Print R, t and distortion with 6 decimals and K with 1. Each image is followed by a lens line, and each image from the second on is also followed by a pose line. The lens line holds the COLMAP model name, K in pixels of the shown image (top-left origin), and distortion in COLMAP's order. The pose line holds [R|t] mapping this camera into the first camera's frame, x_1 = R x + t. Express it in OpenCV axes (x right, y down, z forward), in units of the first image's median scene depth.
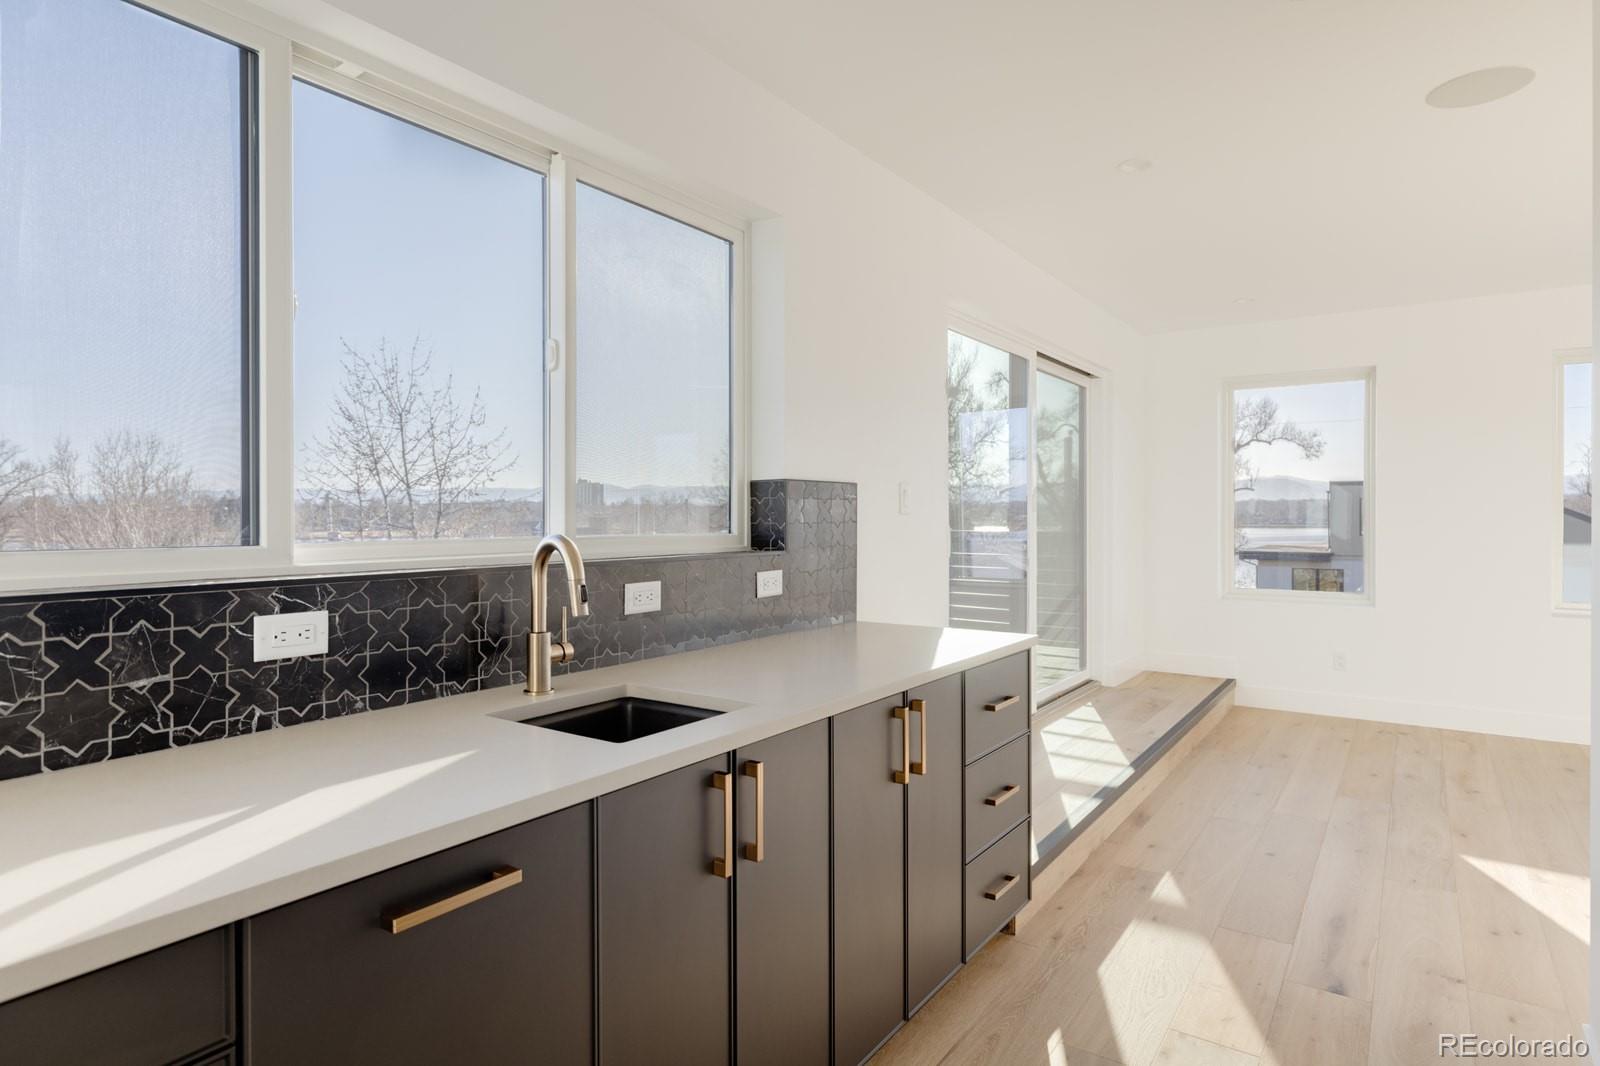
lens RADIAL K [[882.3, 0, 800.7], [0, 882.3, 525.6], [0, 0, 1]] dist [0.004692, 0.000296]
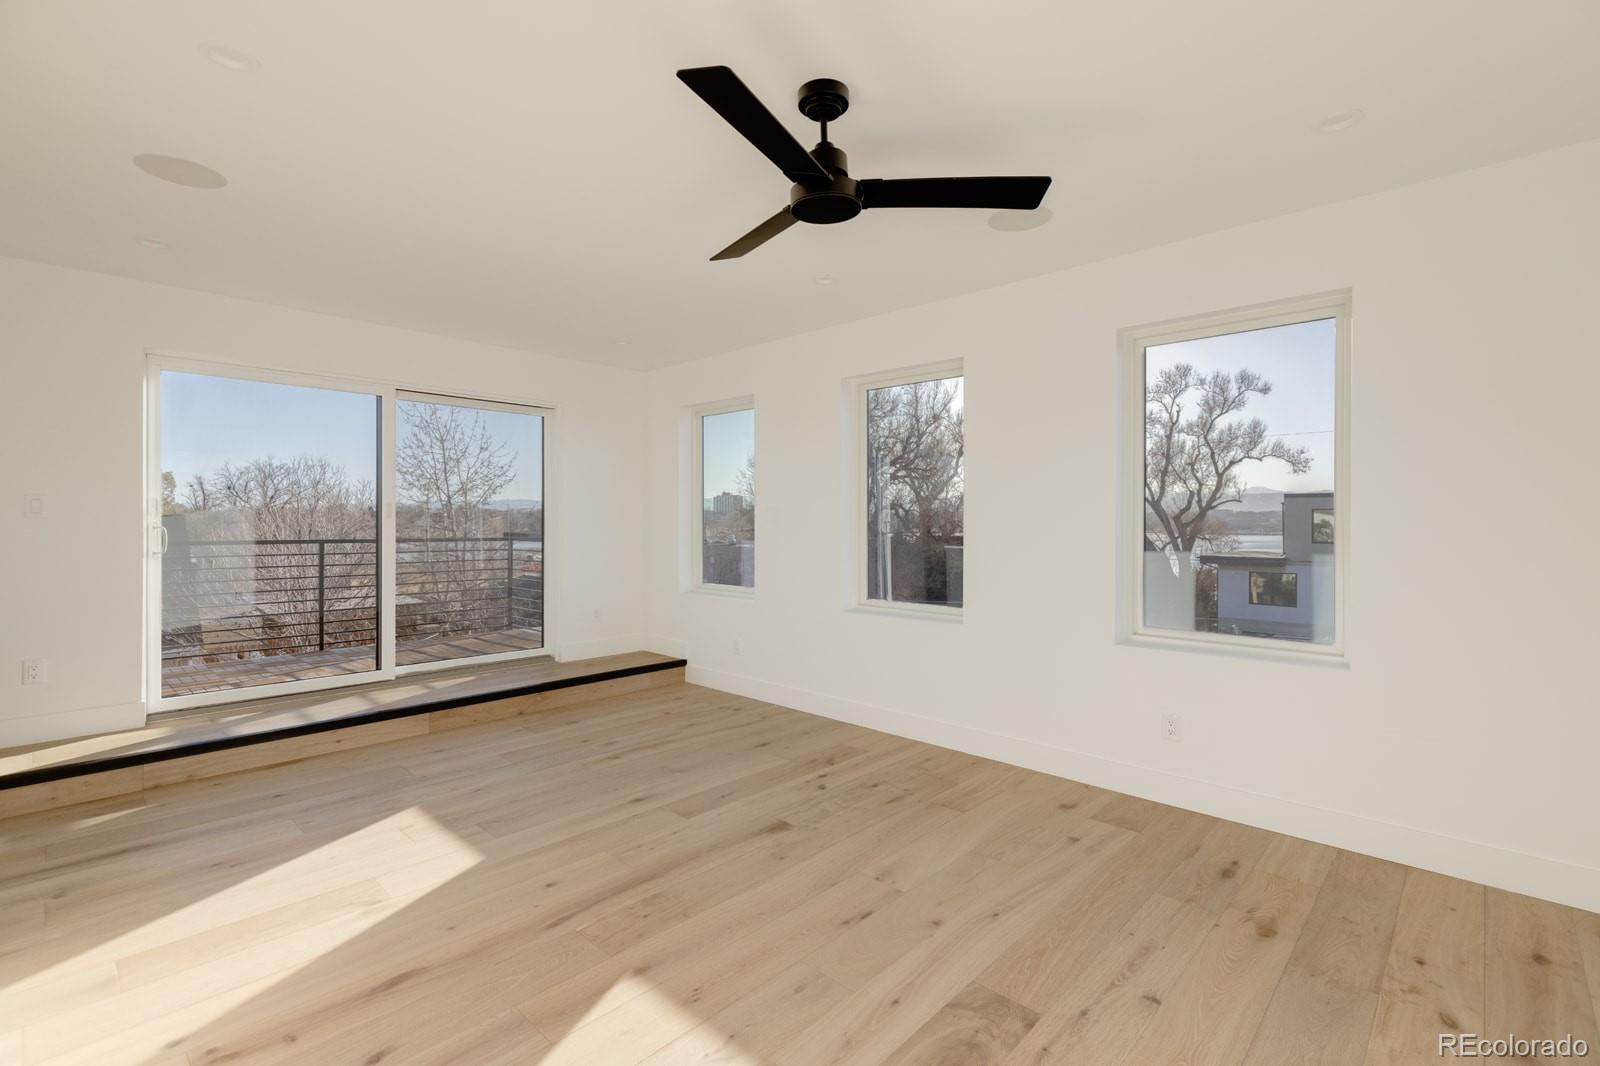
lens RADIAL K [[726.0, 0, 798.7], [0, 726.0, 530.3], [0, 0, 1]] dist [0.009643, 0.000272]
pose [[0.988952, 0.007251, -0.148059, 0.126773], [-0.007350, 0.999973, -0.000121, -0.000190], [0.148054, 0.001208, 0.988978, 0.009430]]
